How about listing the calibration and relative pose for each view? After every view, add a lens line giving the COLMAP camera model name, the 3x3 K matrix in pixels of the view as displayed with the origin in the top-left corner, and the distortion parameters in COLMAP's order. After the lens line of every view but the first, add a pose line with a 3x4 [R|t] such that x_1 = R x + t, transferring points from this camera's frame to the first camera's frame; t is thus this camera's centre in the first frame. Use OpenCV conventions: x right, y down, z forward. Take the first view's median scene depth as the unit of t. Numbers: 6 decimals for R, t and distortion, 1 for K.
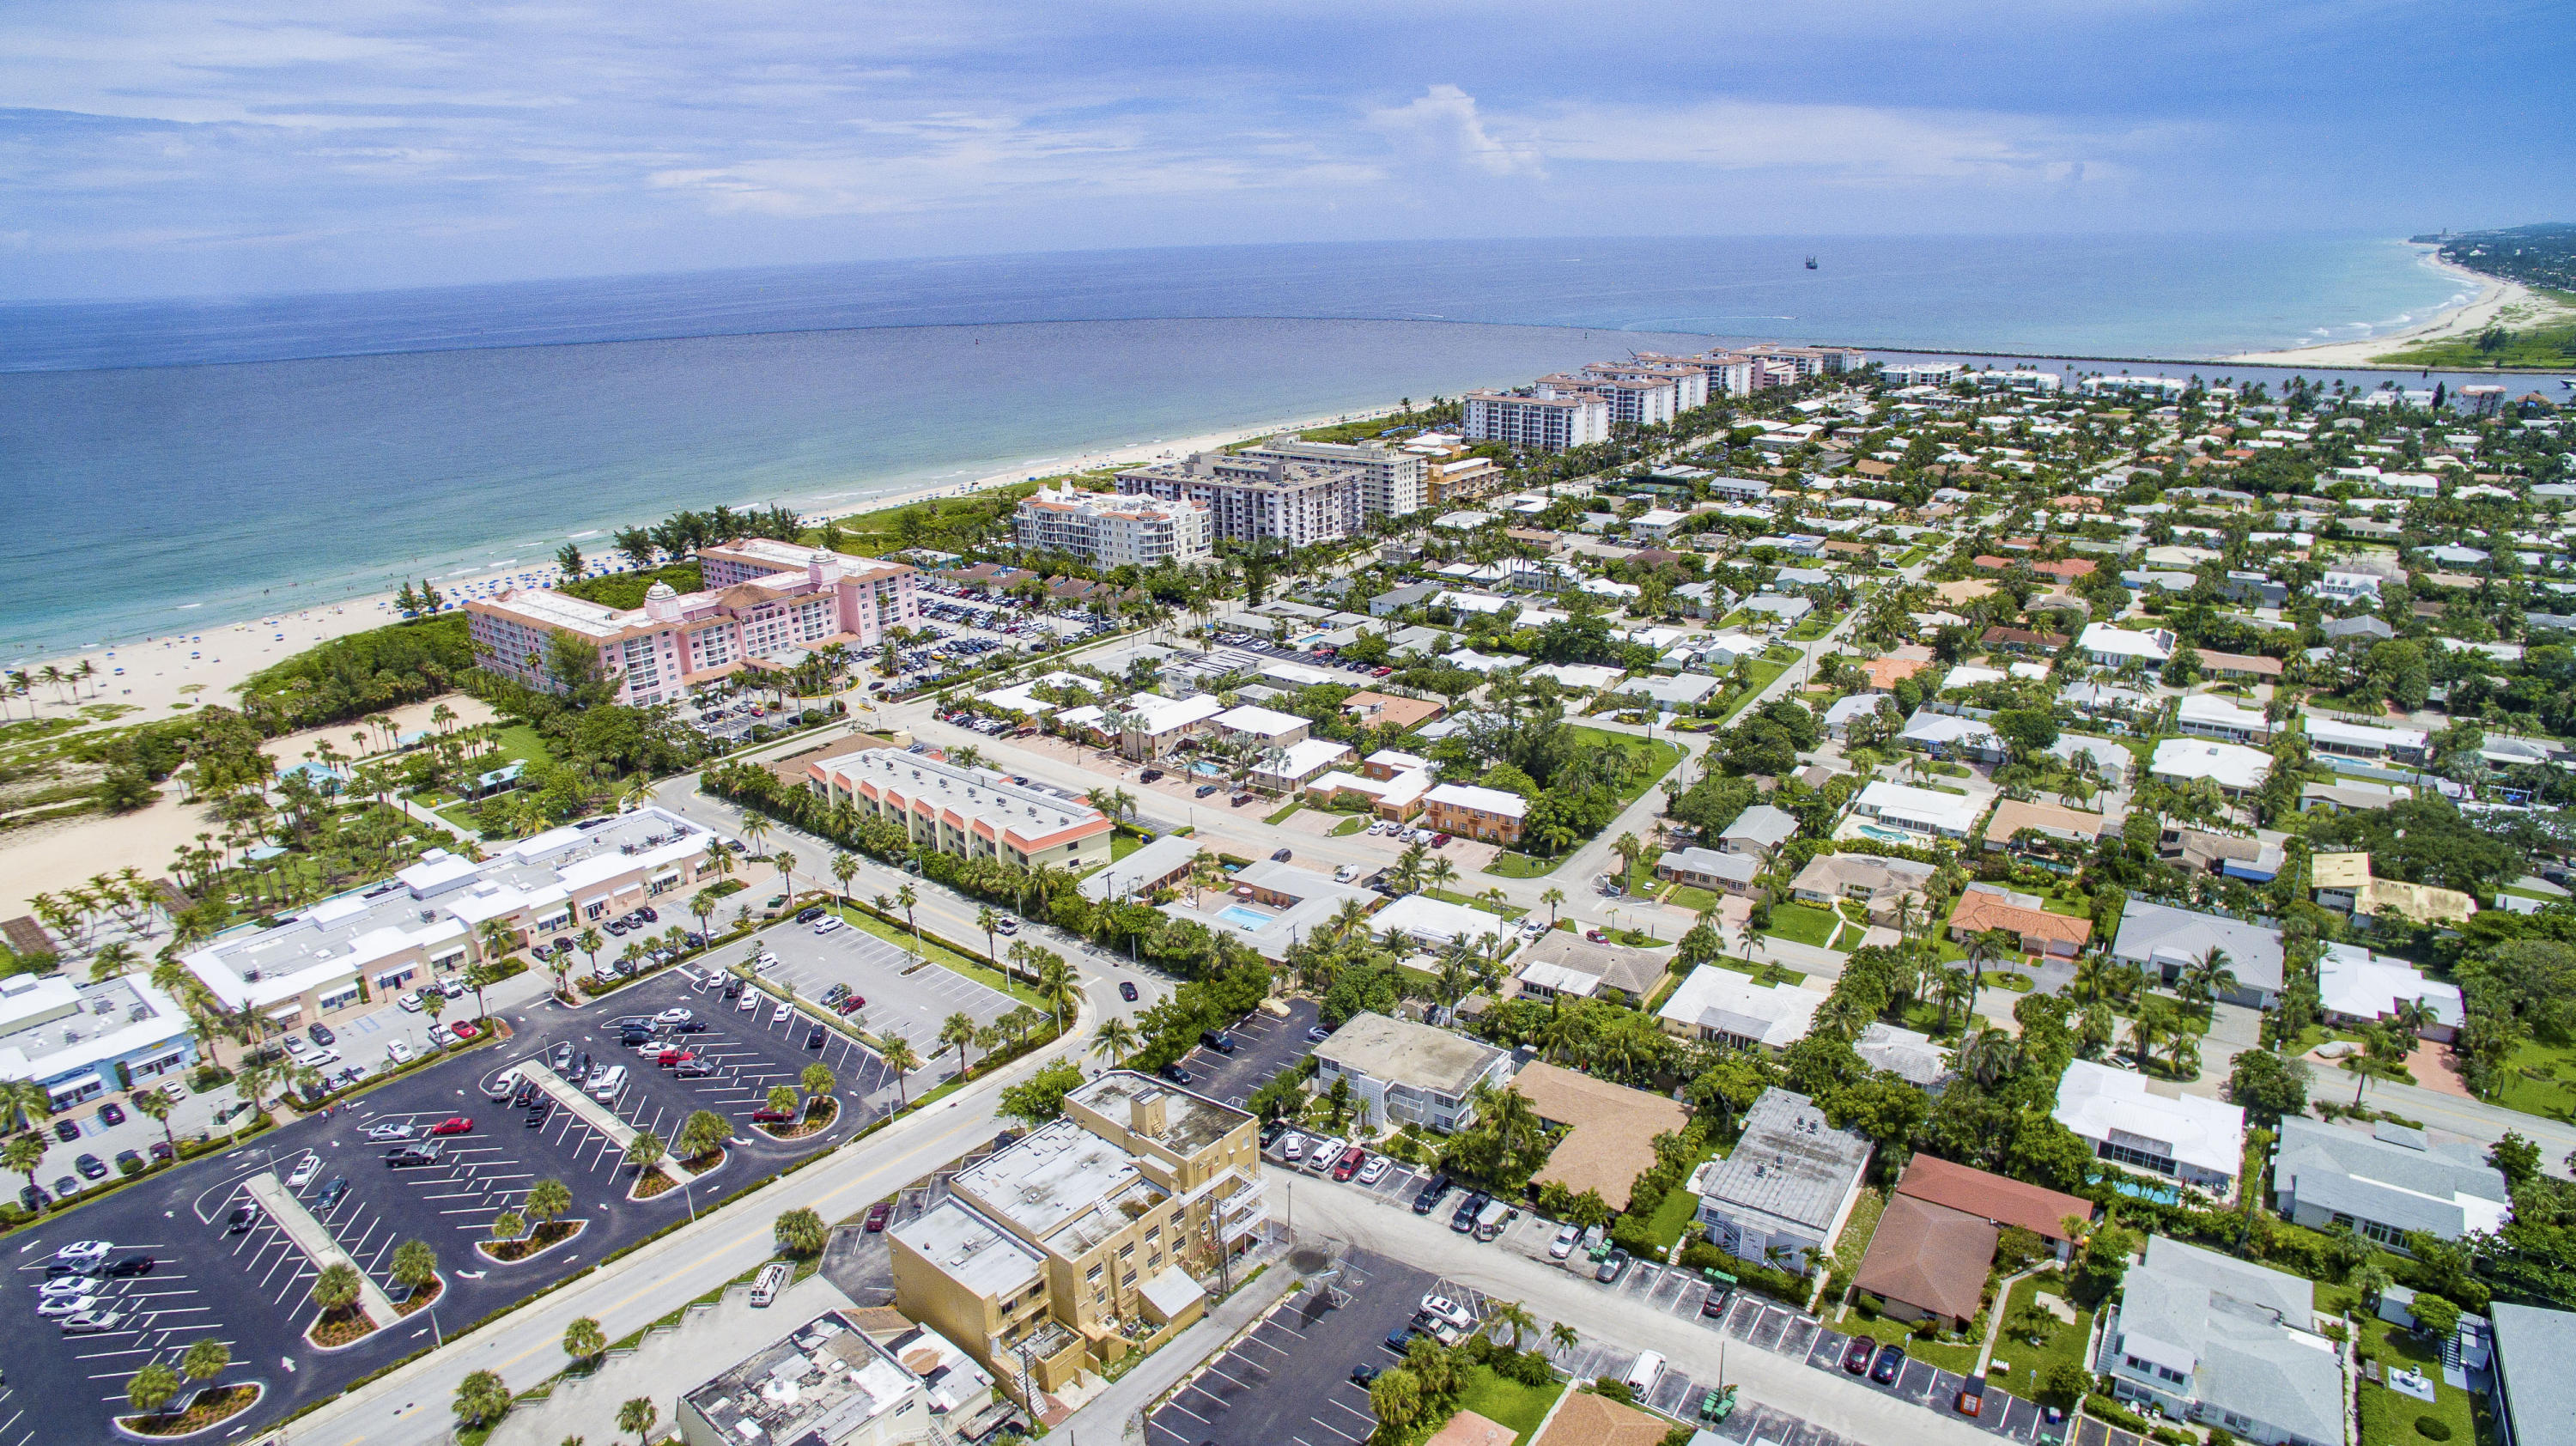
lens RADIAL K [[1503.6, 0, 1275.5], [0, 1503.6, 729.6], [0, 0, 1]] dist [-0.123727, 0.088193]
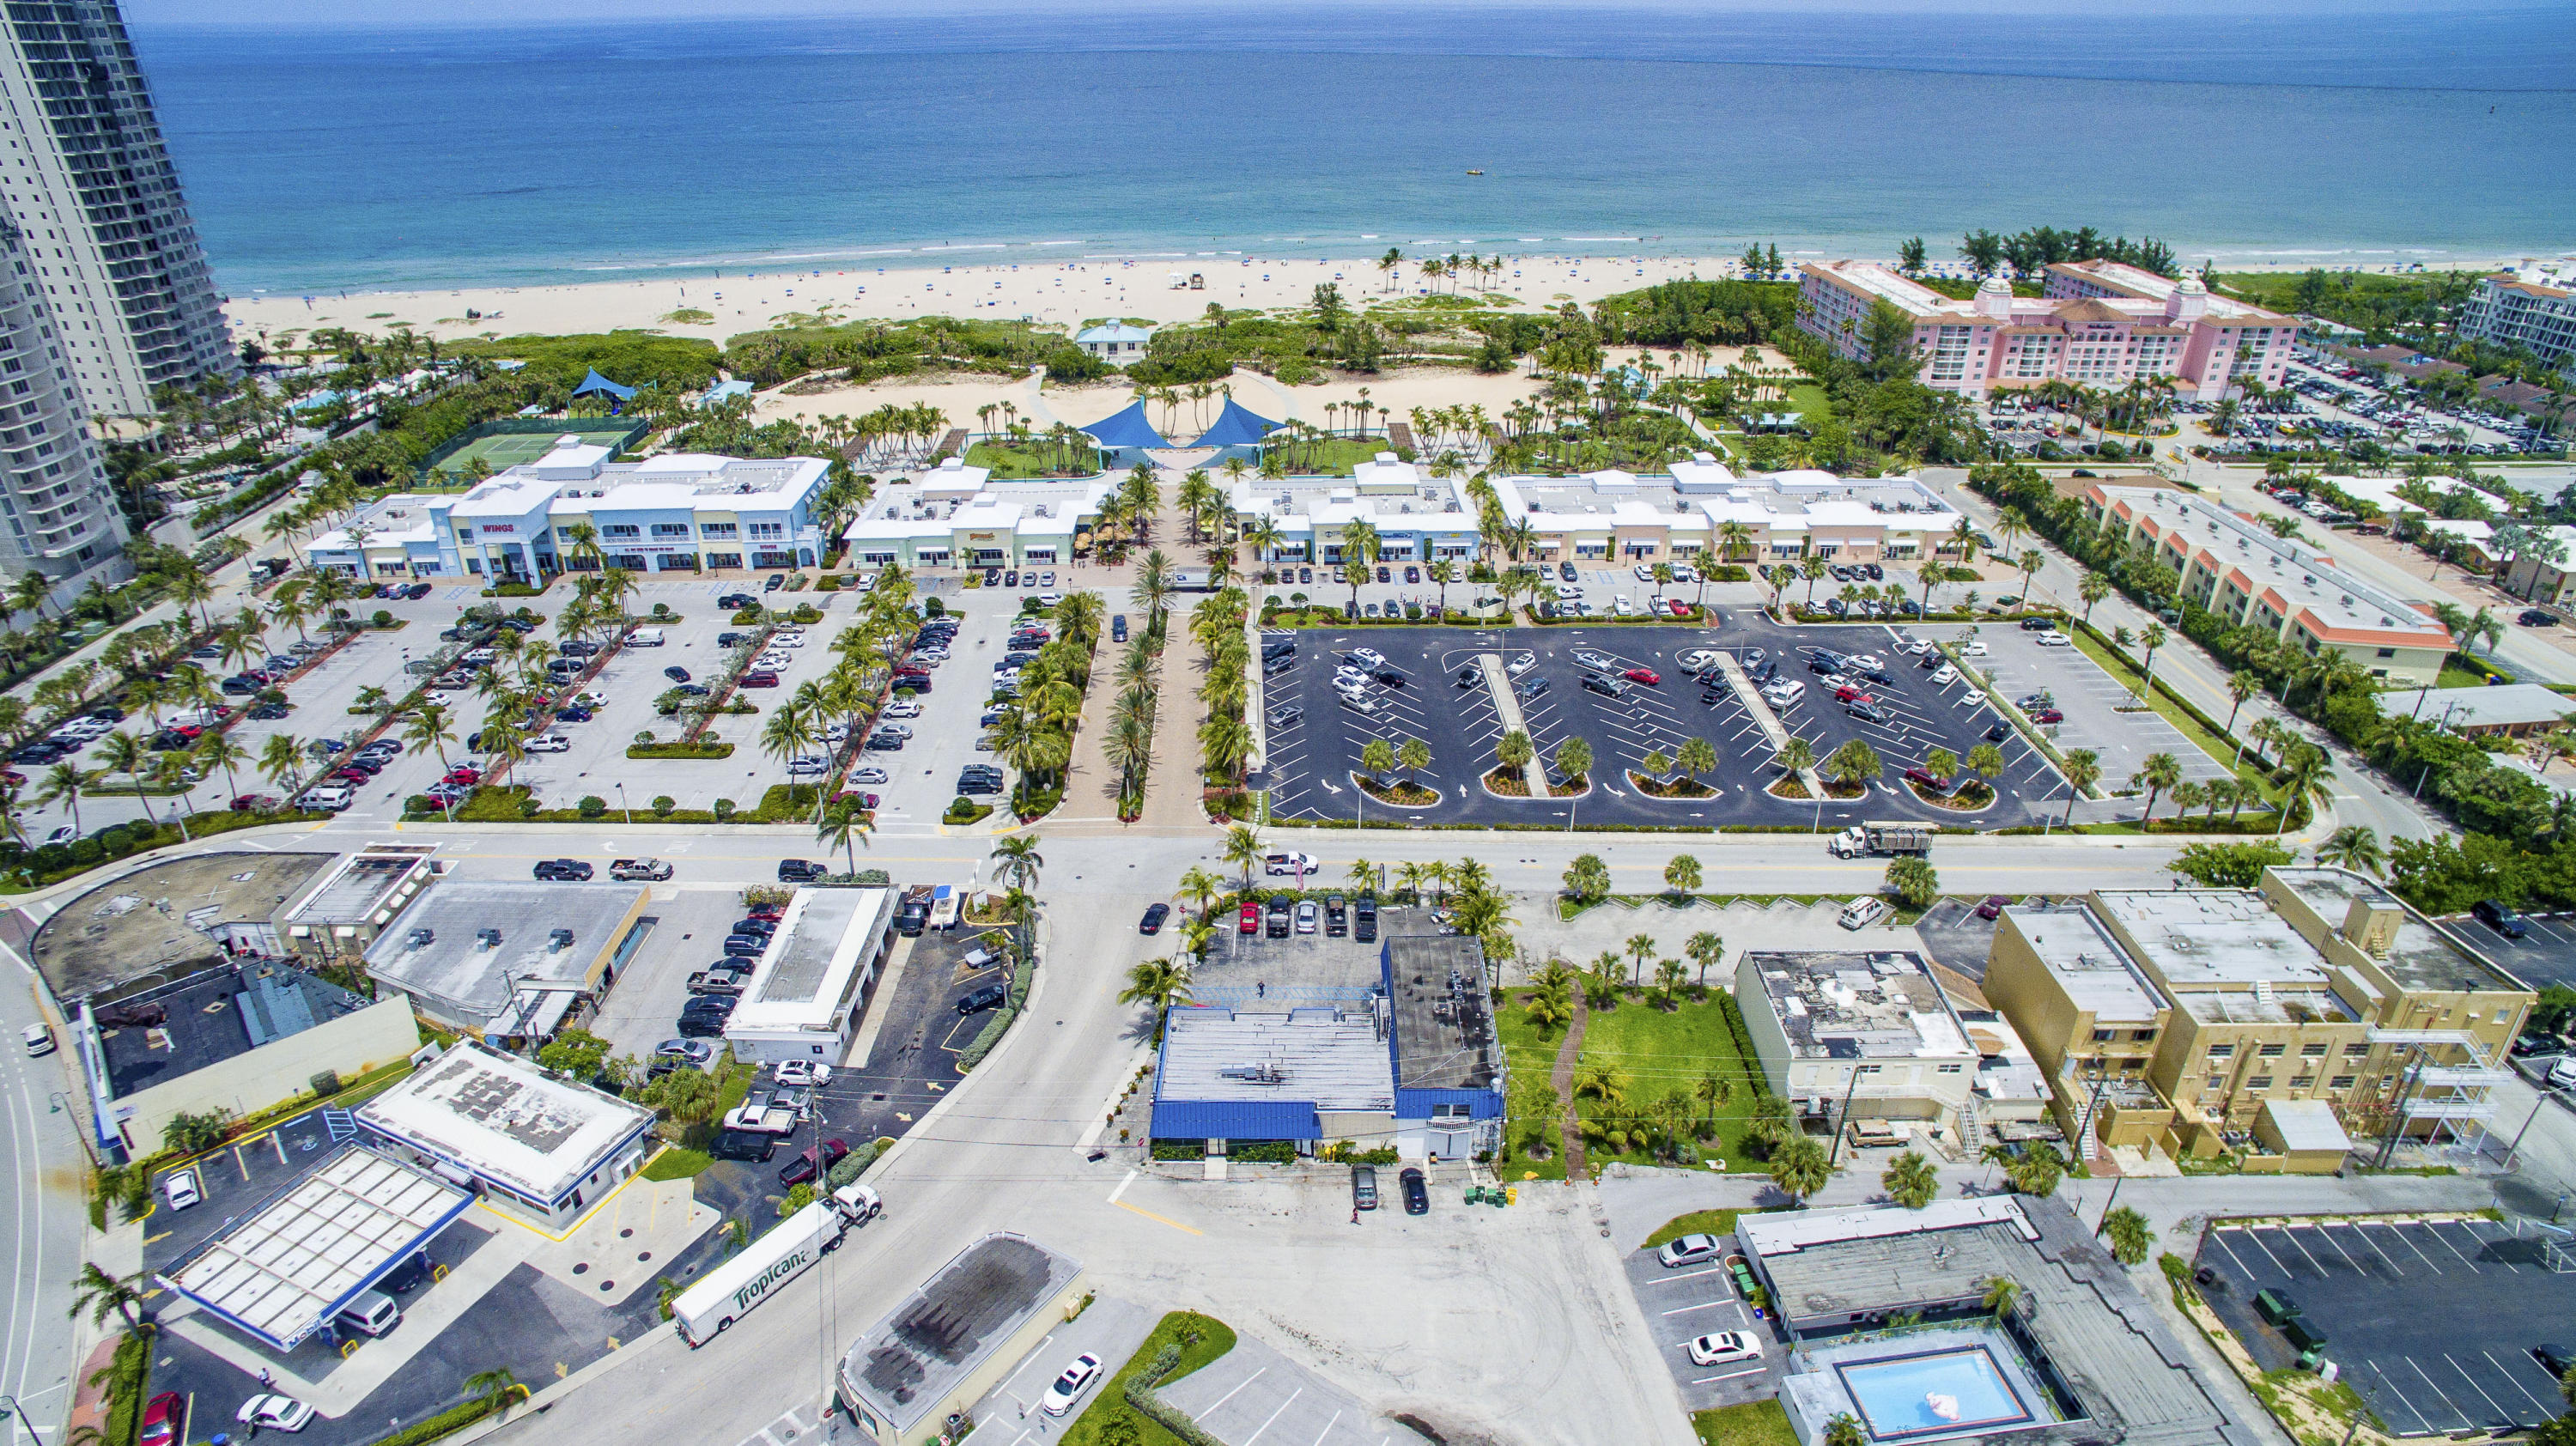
lens RADIAL K [[1494.4, 0, 1276.8], [0, 1494.4, 734.2], [0, 0, 1]] dist [-0.117631, 0.083438]
pose [[0.655979, 0.365662, -0.660291, 0.001135], [-0.253303, 0.930730, 0.263779, 0.123597], [0.711006, -0.005780, 0.703162, 0.037845]]
